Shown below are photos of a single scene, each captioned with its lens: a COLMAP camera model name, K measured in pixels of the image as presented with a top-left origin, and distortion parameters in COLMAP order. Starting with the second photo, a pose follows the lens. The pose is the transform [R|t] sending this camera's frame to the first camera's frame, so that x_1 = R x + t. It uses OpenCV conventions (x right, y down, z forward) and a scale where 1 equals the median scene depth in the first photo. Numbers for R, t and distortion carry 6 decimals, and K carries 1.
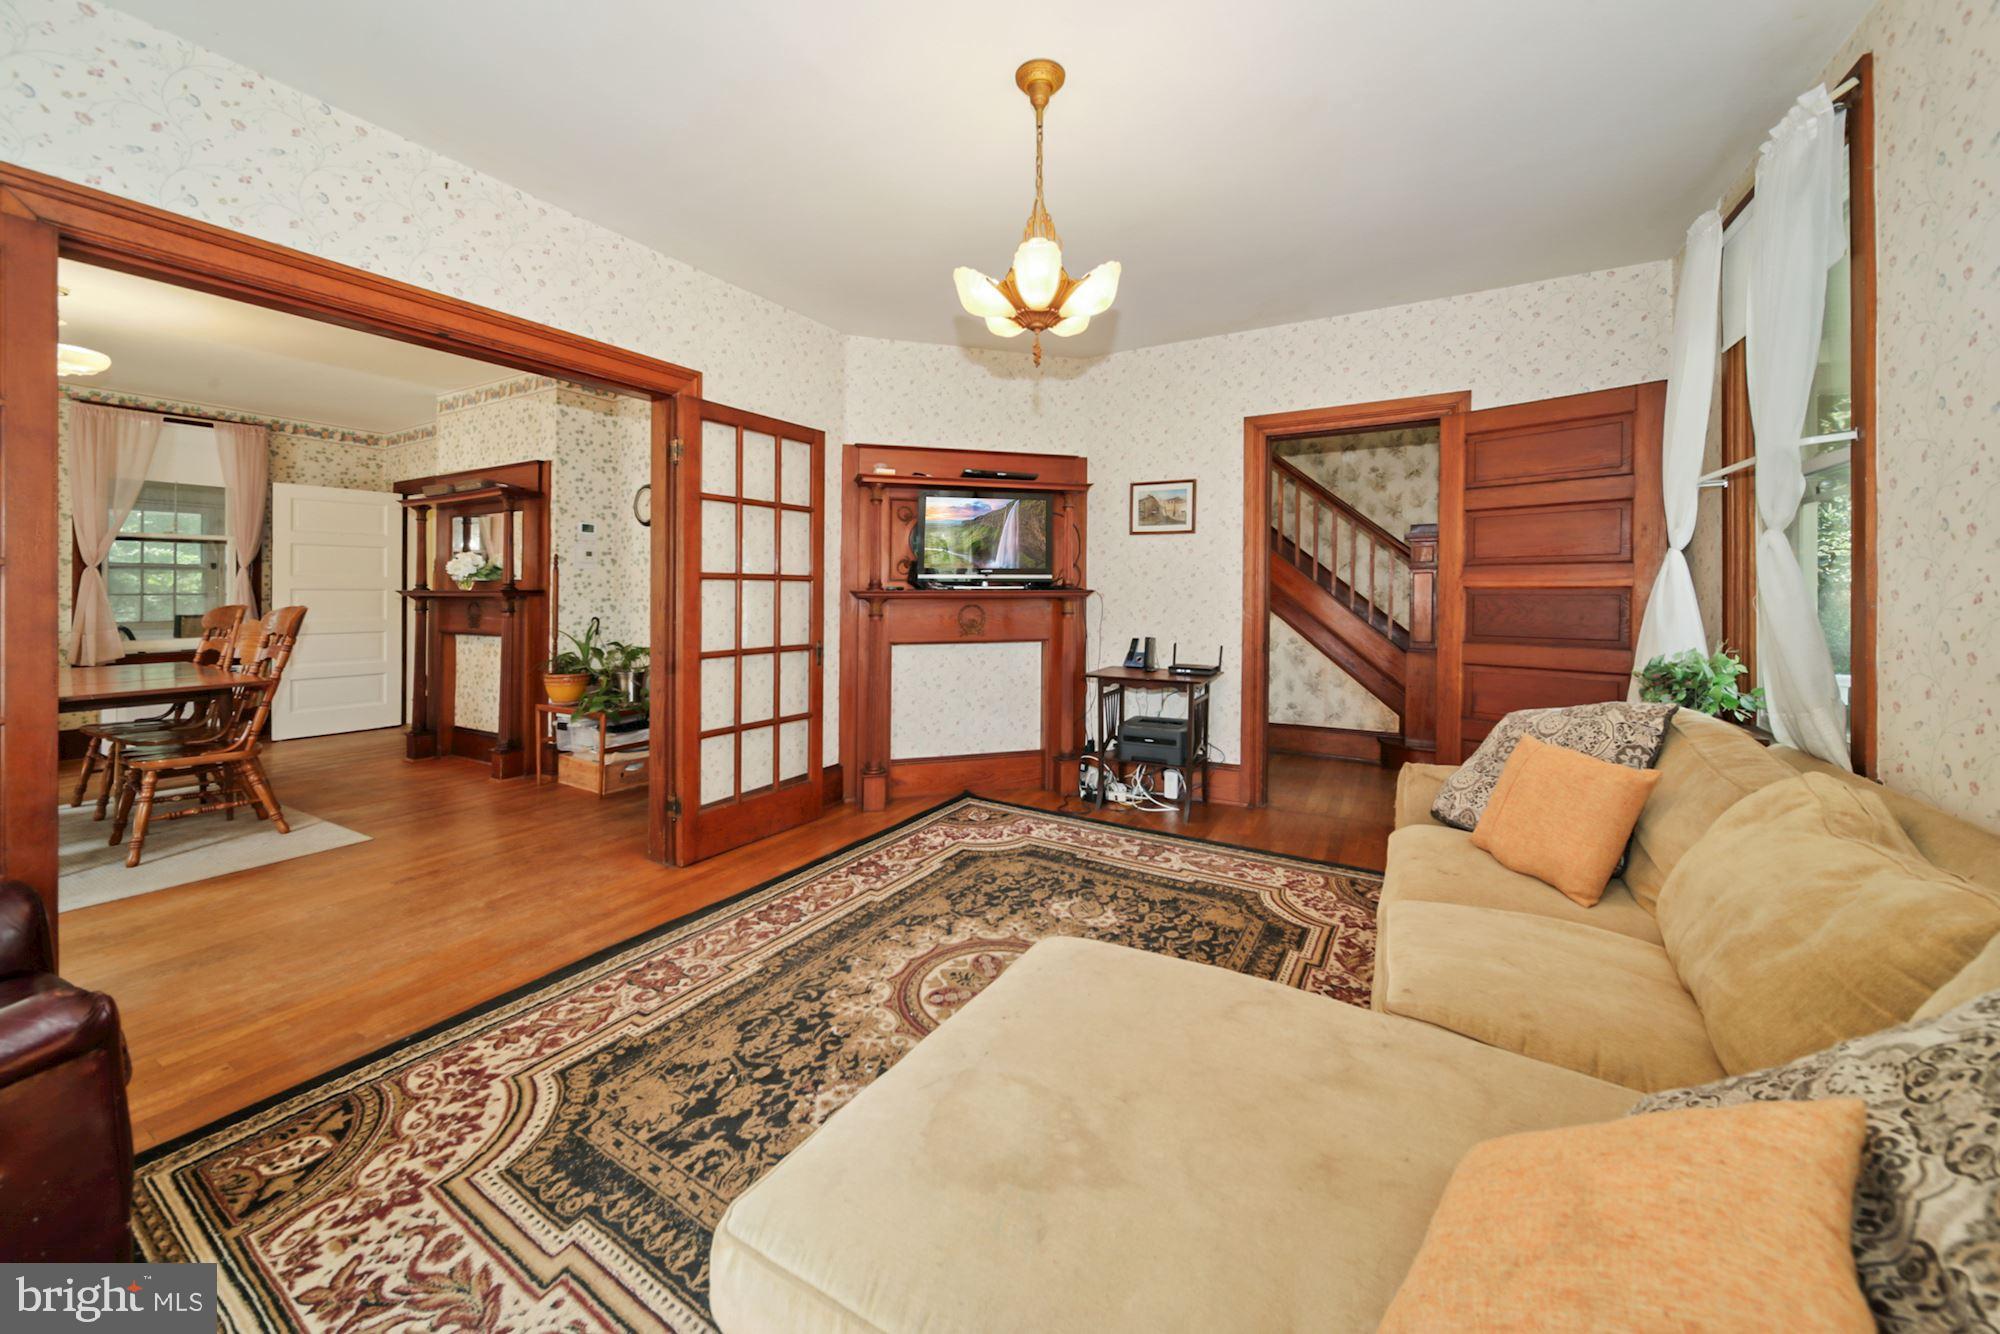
lens RADIAL K [[715.9, 0, 992.8], [0, 715.9, 619.6], [0, 0, 1]] dist [-0.000647, -0.000334]
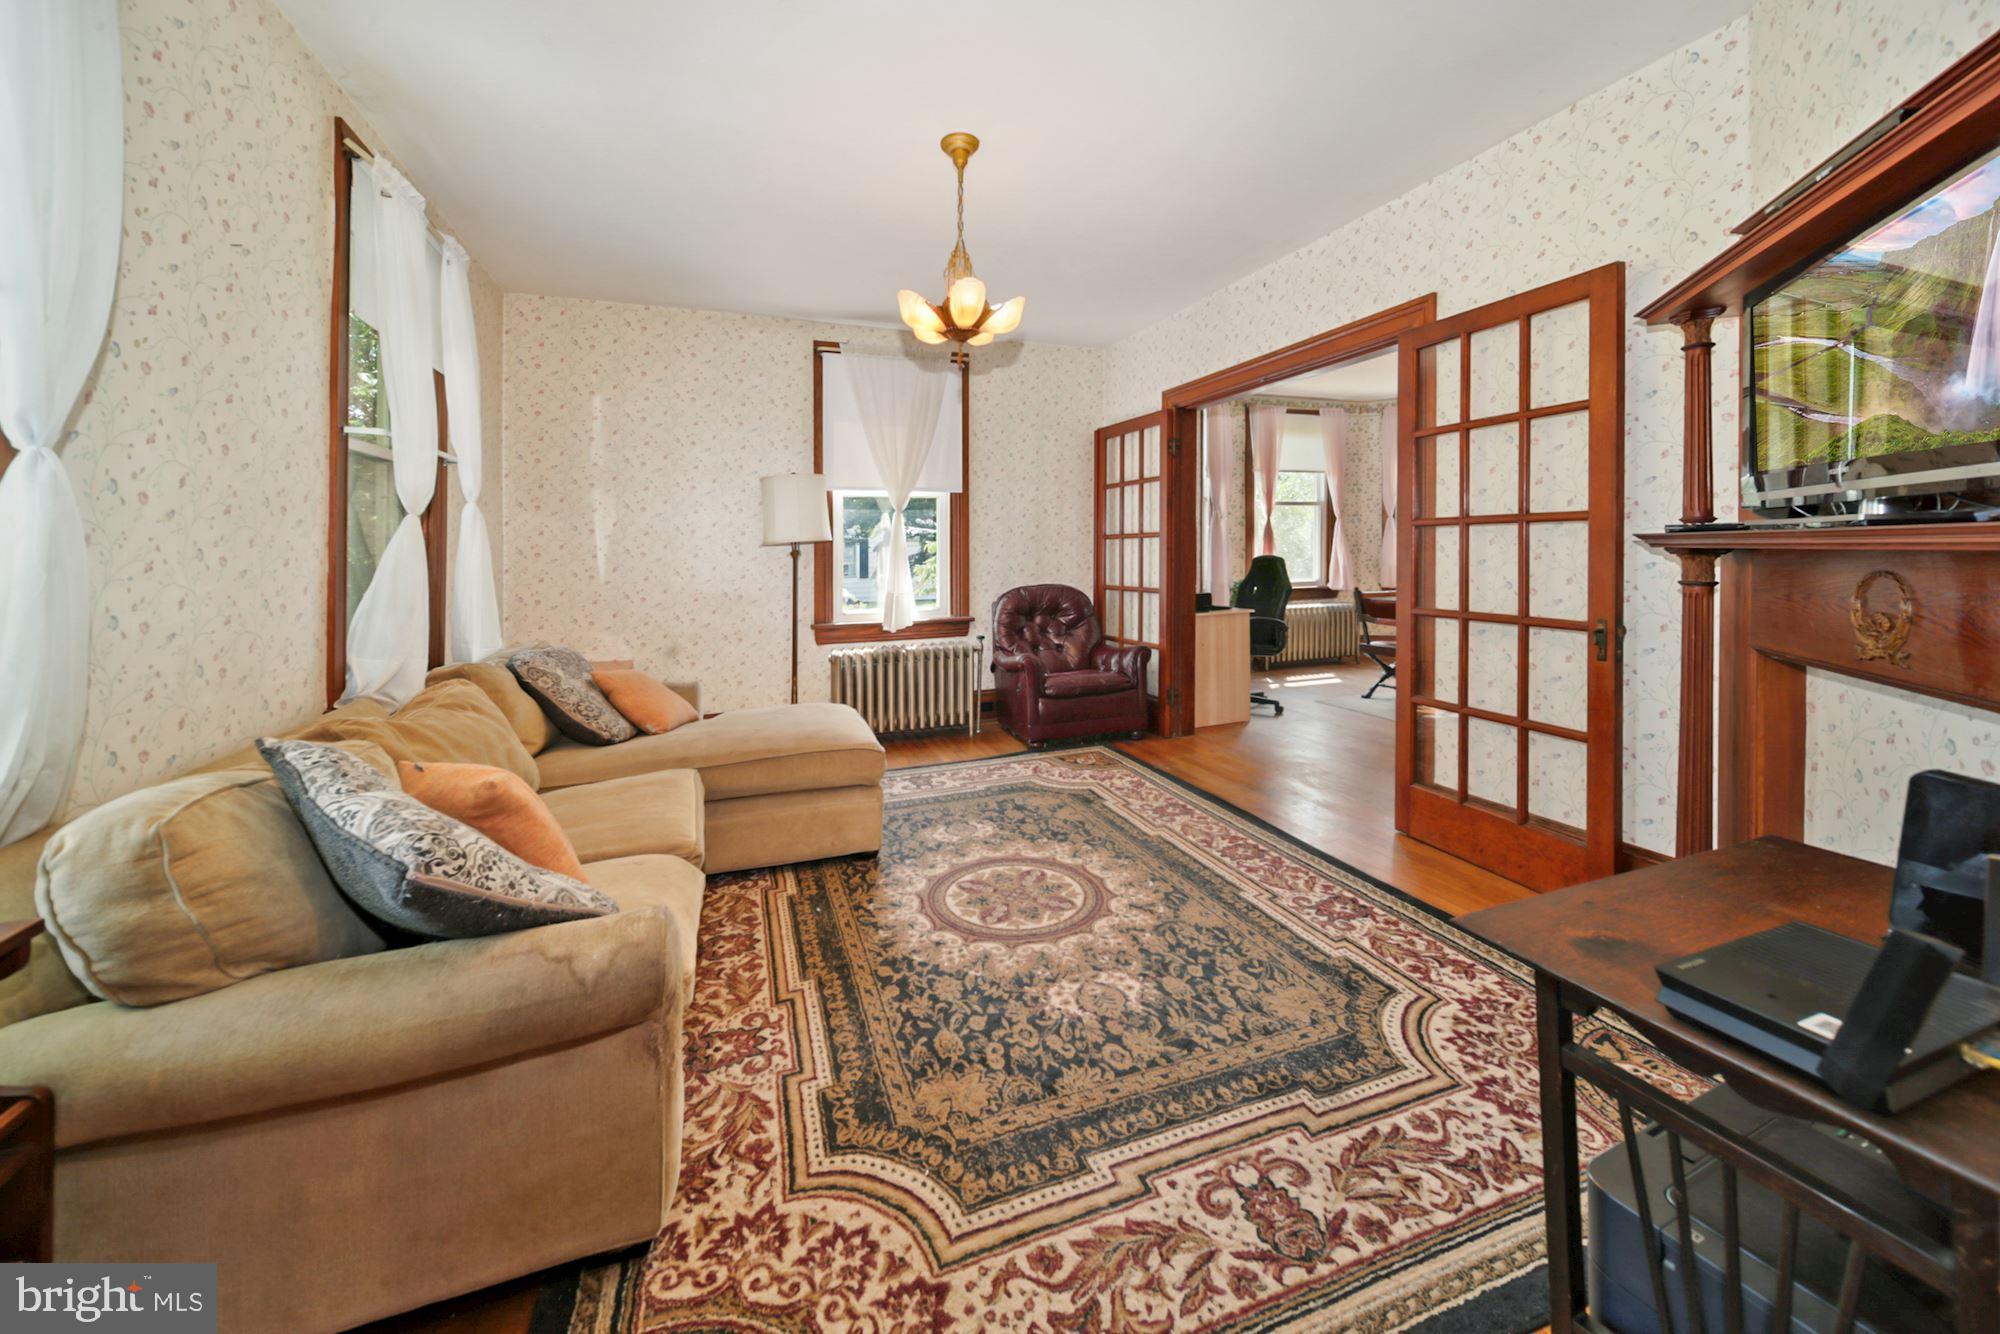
lens RADIAL K [[744.6, 0, 1004.7], [0, 744.6, 550.3], [0, 0, 1]] dist [-0.000867, -0.000148]
pose [[-0.618677, 0.011630, -0.785560, 0.806817], [-0.014826, 0.999540, 0.026475, -0.055709], [0.785506, 0.028026, -0.618219, 1.453413]]
